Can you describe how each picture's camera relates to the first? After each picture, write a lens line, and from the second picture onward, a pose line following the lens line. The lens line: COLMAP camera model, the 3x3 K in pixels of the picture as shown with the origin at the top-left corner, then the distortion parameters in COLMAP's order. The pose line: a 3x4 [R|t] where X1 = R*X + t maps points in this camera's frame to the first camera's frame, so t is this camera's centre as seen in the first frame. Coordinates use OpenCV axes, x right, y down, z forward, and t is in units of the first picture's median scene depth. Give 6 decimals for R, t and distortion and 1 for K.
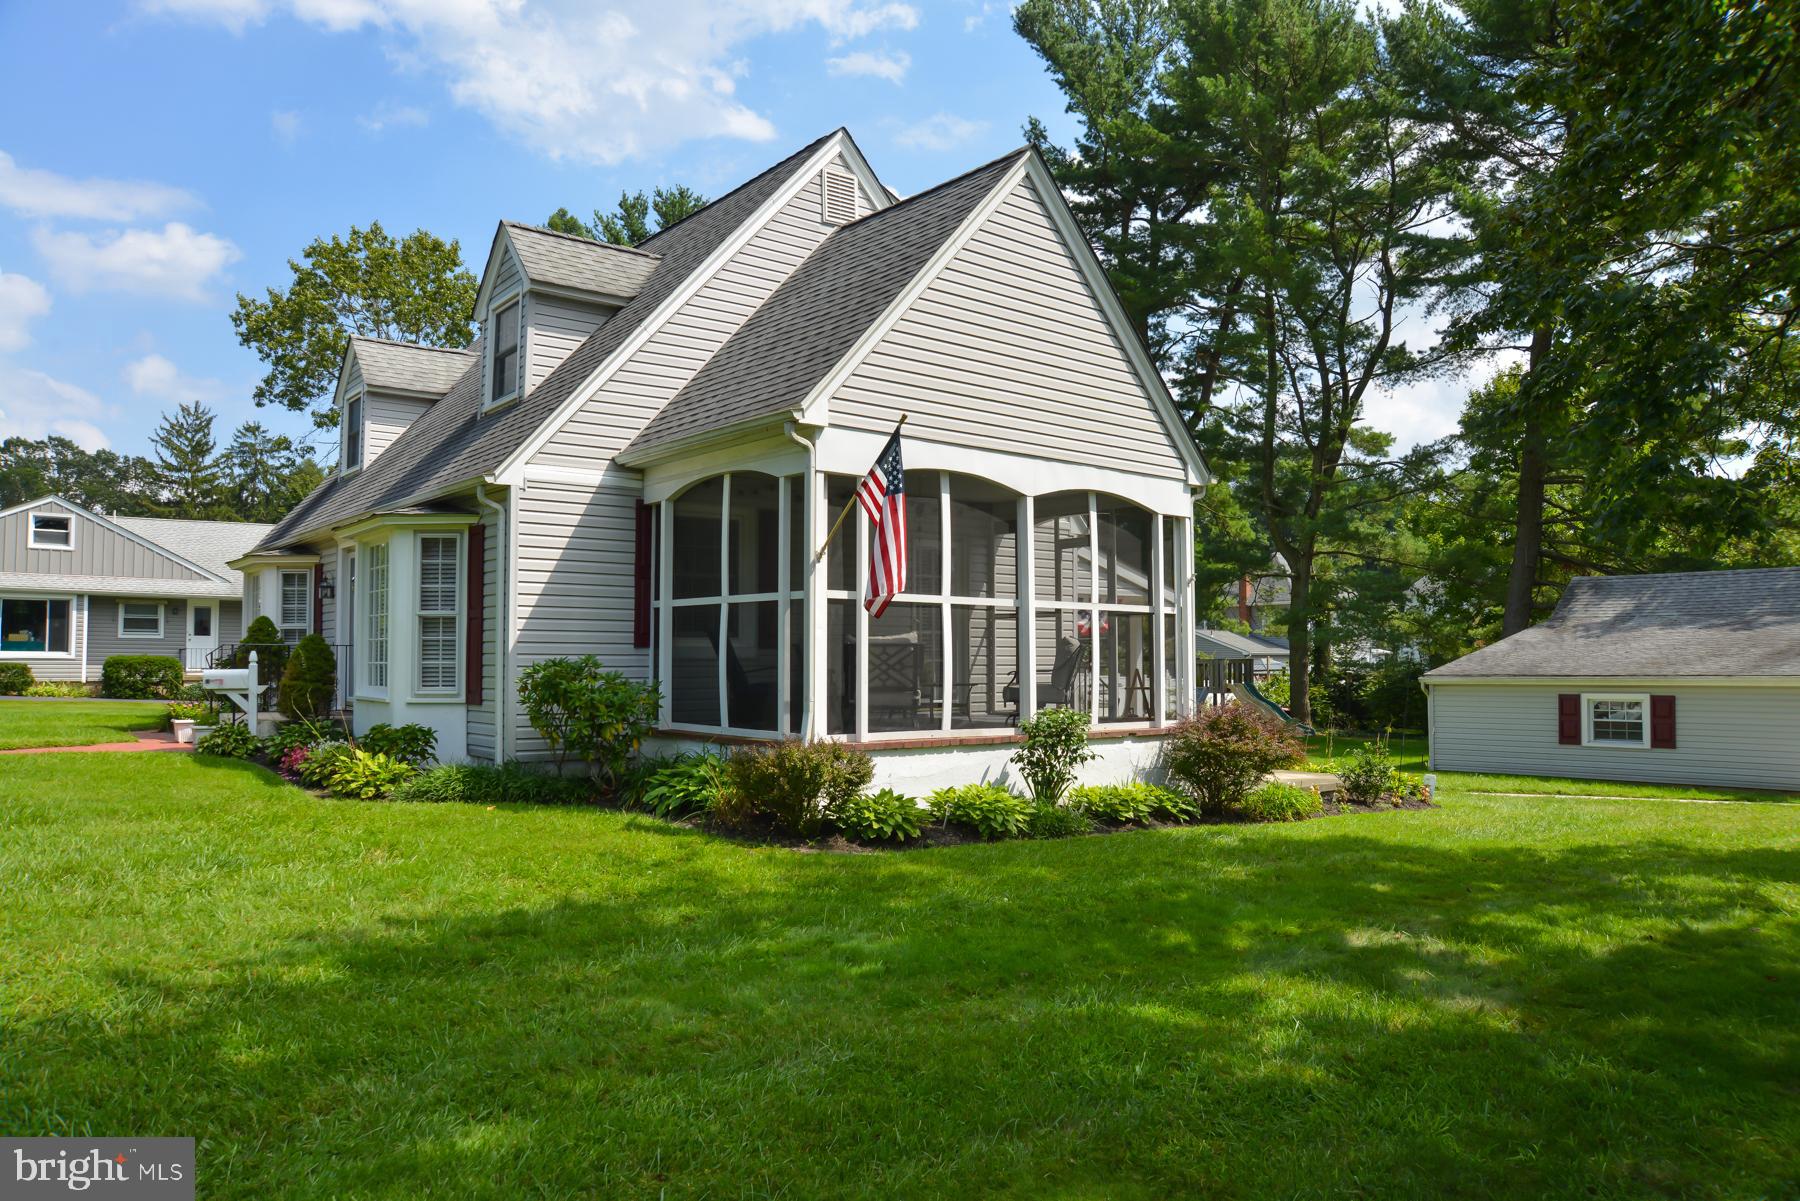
lens RADIAL K [[1240.3, 0, 898.1], [0, 1240.3, 630.9], [0, 0, 1]] dist [-0.142064, 0.105784]
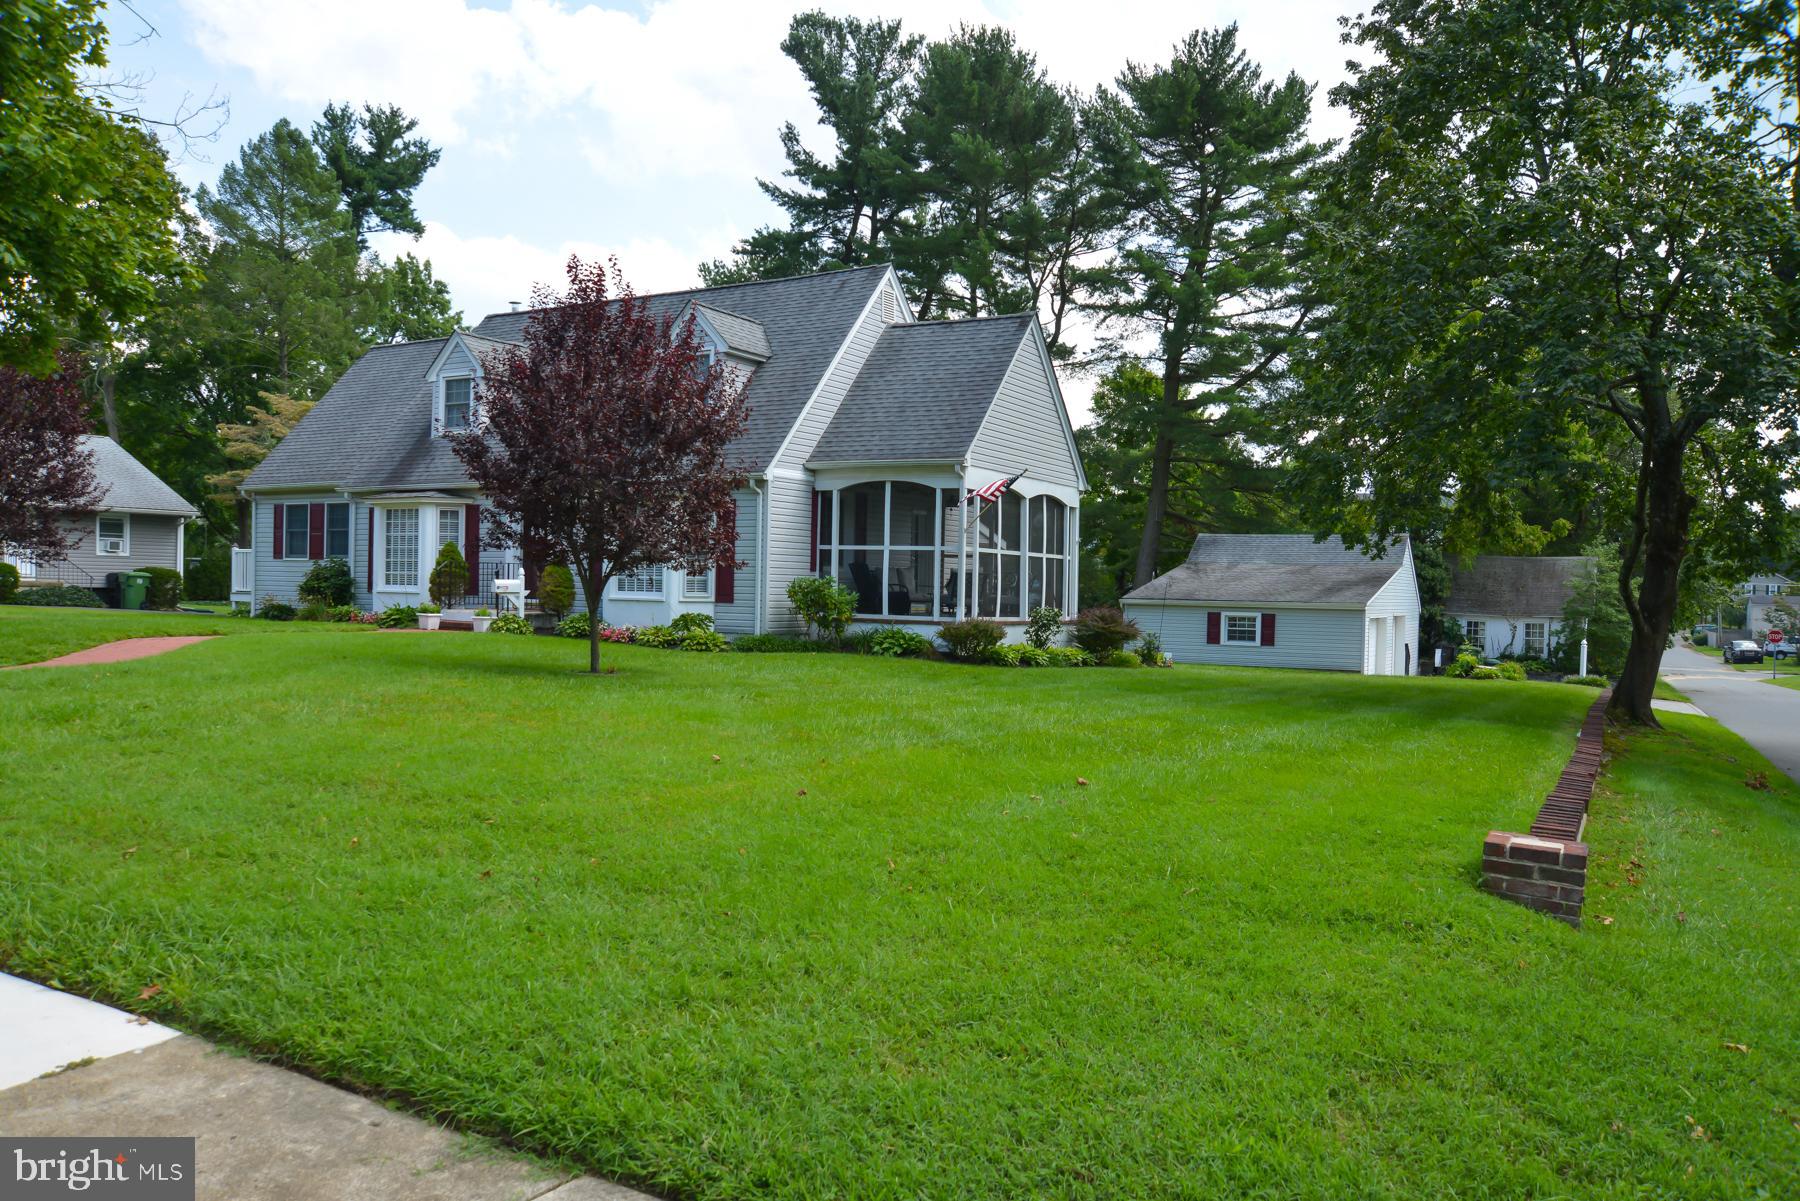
lens RADIAL K [[1385.2, 0, 900.0], [0, 1385.2, 600.5], [0, 0, 1]] dist [-0.072910, 0.001853]
pose [[0.929650, 0.015222, 0.368128, -0.731970], [-0.027916, 0.999184, 0.029183, -0.005739], [-0.367384, -0.037407, 0.929317, -0.795623]]
